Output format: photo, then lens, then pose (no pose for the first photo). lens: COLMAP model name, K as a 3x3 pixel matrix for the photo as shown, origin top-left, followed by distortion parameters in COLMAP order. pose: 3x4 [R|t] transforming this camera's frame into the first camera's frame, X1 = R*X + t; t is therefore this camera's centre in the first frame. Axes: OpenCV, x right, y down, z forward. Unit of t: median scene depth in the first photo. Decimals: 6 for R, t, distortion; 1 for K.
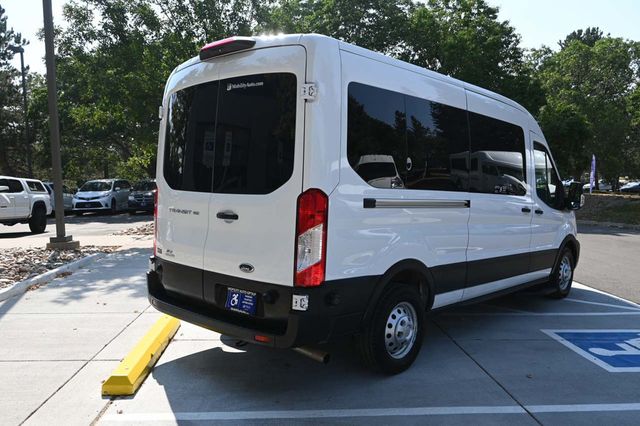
lens RADIAL K [[541.3, 0, 320.0], [0, 541.3, 213.0], [0, 0, 1]] dist [-0.017575, -0.004628]
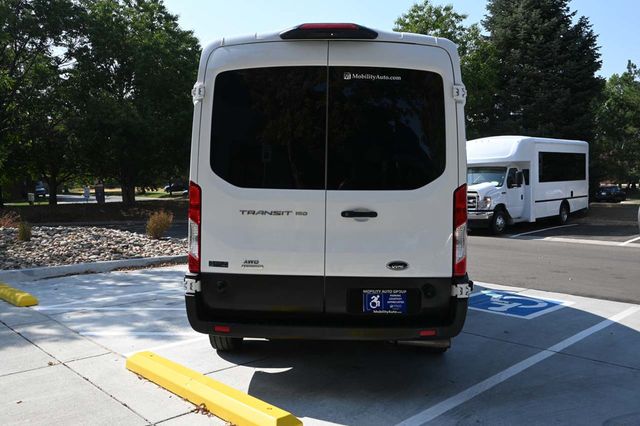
lens RADIAL K [[541.3, 0, 320.0], [0, 541.3, 213.0], [0, 0, 1]] dist [-0.017575, -0.004628]
pose [[0.748218, -0.036052, 0.662473, -0.855281], [0.044023, 0.999020, 0.004646, -0.003811], [-0.661991, 0.025687, 0.749072, 0.351010]]
